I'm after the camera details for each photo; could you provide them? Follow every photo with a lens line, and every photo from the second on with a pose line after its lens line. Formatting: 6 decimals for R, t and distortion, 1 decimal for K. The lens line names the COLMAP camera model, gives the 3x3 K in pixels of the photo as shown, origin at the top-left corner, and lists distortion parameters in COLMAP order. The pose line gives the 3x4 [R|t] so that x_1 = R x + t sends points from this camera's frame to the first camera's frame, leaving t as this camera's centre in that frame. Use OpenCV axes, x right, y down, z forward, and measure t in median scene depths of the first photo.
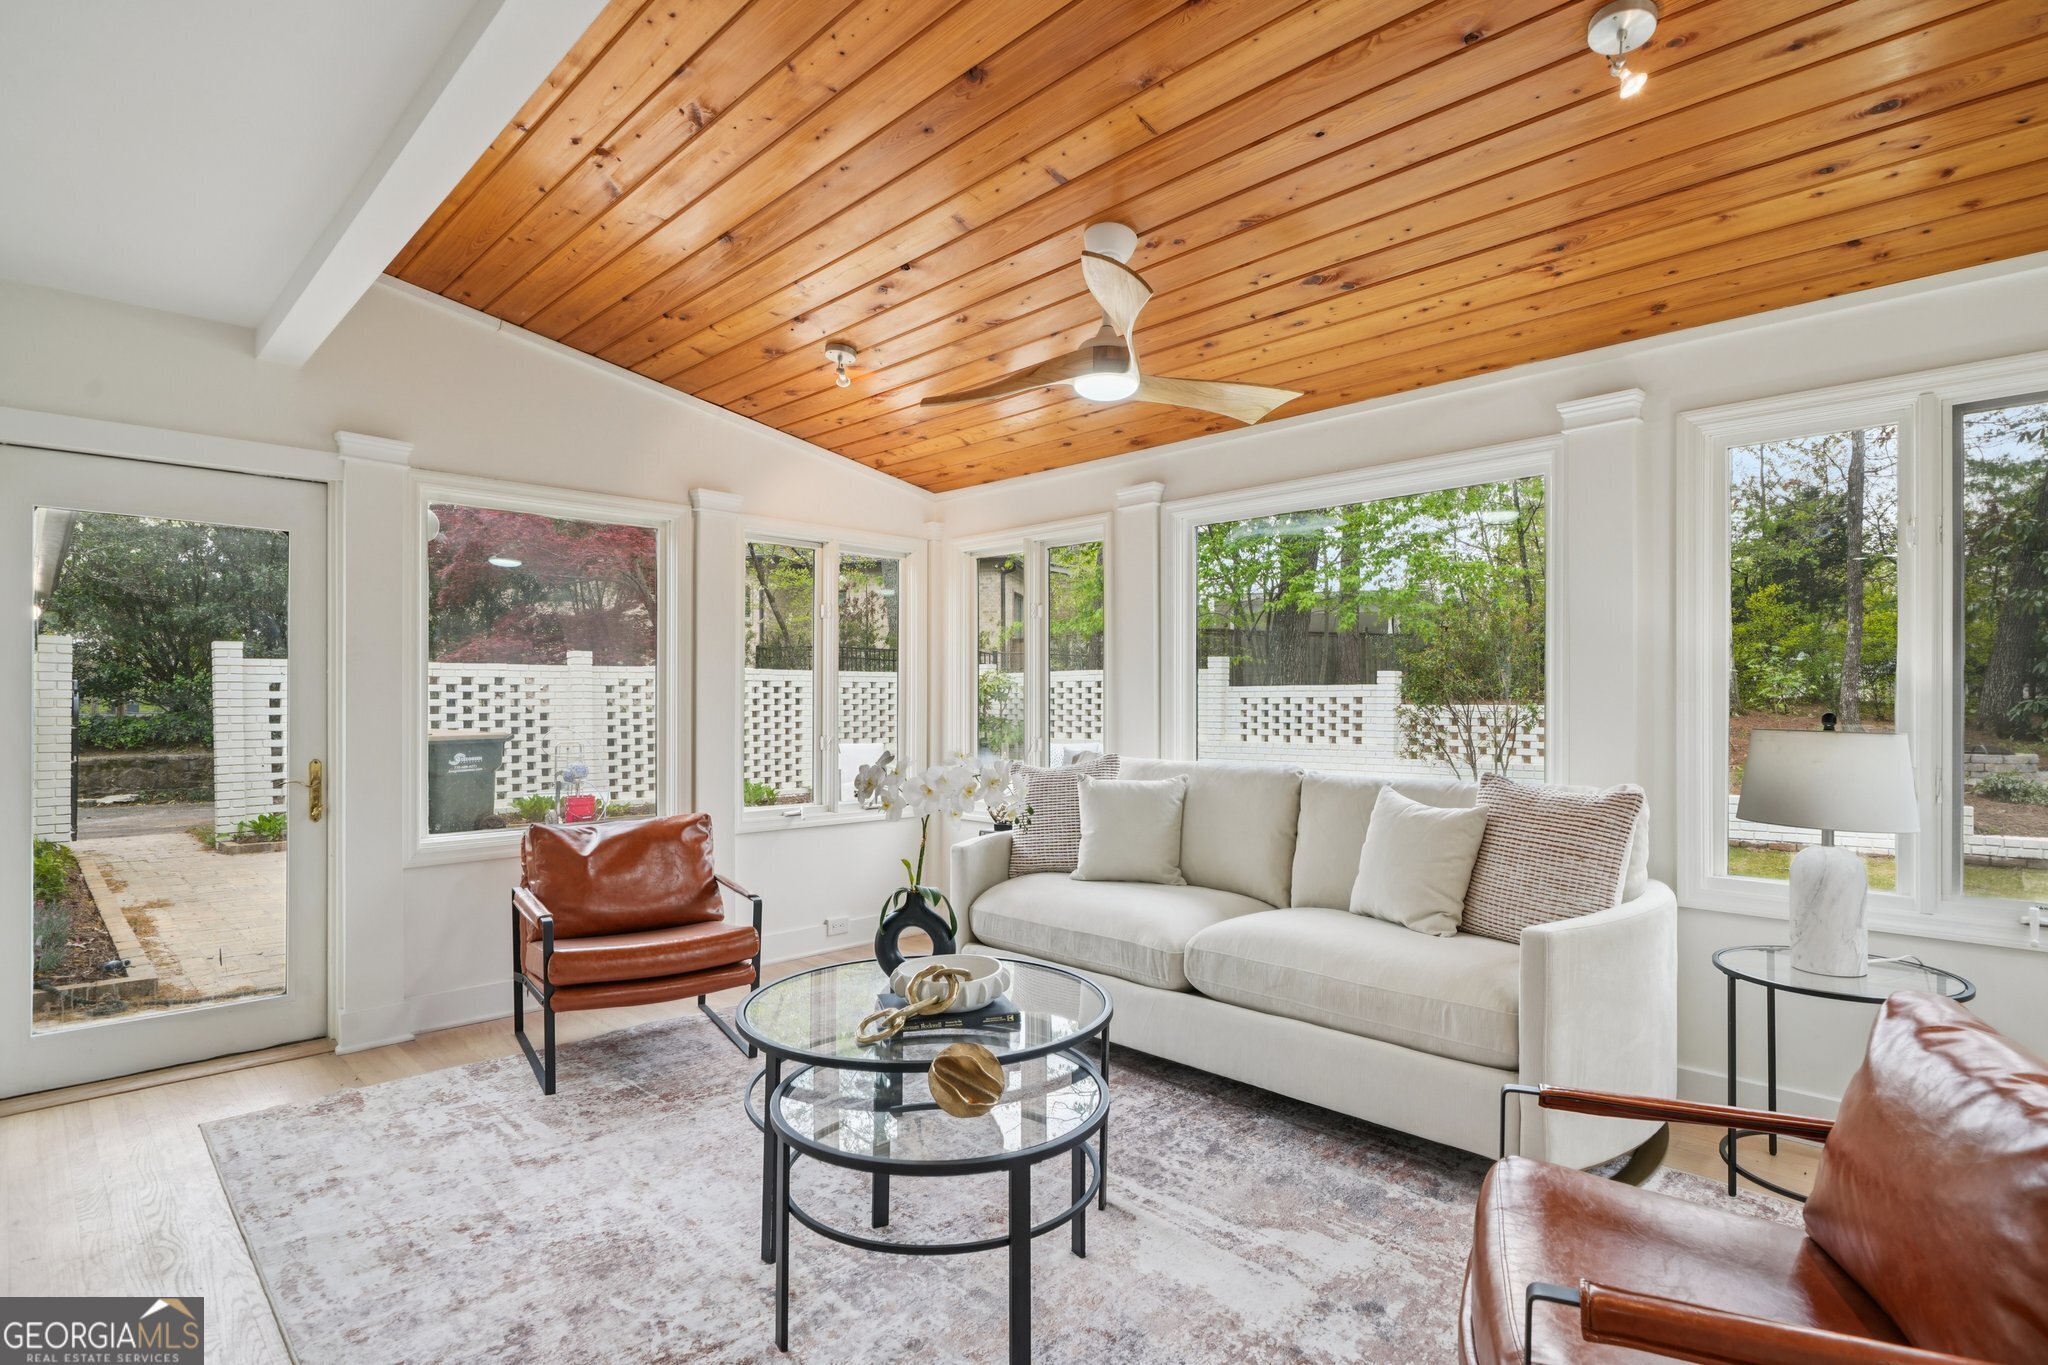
lens RADIAL K [[1039.1, 0, 1033.4], [0, 1039.1, 700.2], [0, 0, 1]] dist [-0.000549, 0.000282]
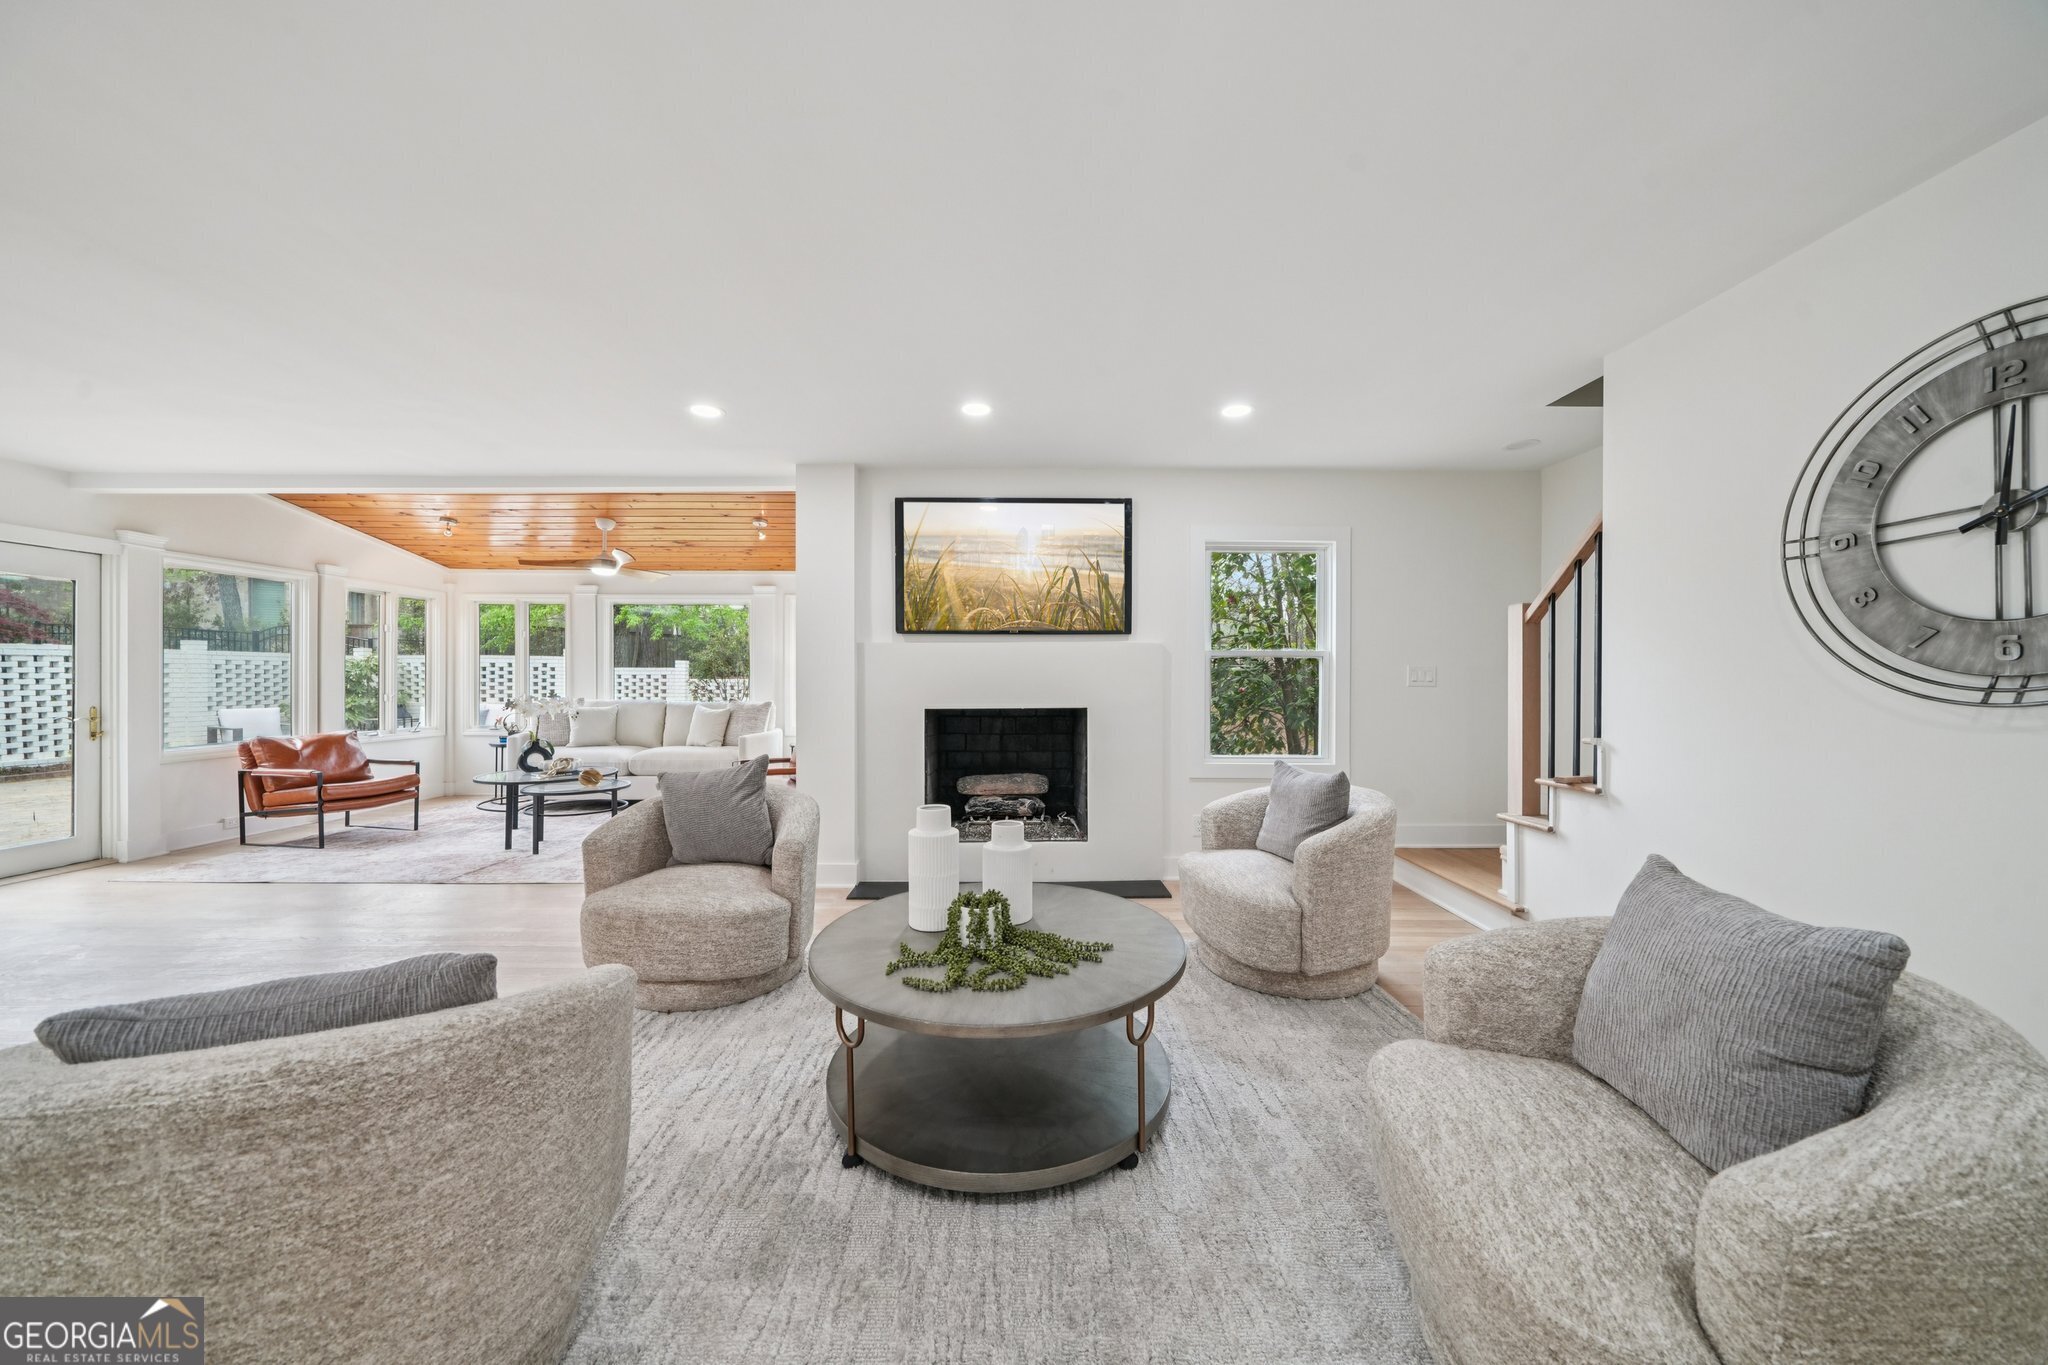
lens RADIAL K [[699.4, 0, 1023.9], [0, 699.4, 683.2], [0, 0, 1]] dist [-0.004933, 0.000191]
pose [[0.696022, -0.001962, 0.718018, -0.344151], [-0.004519, 0.999964, 0.007113, 0.001304], [-0.718007, -0.008196, 0.695988, -0.822340]]
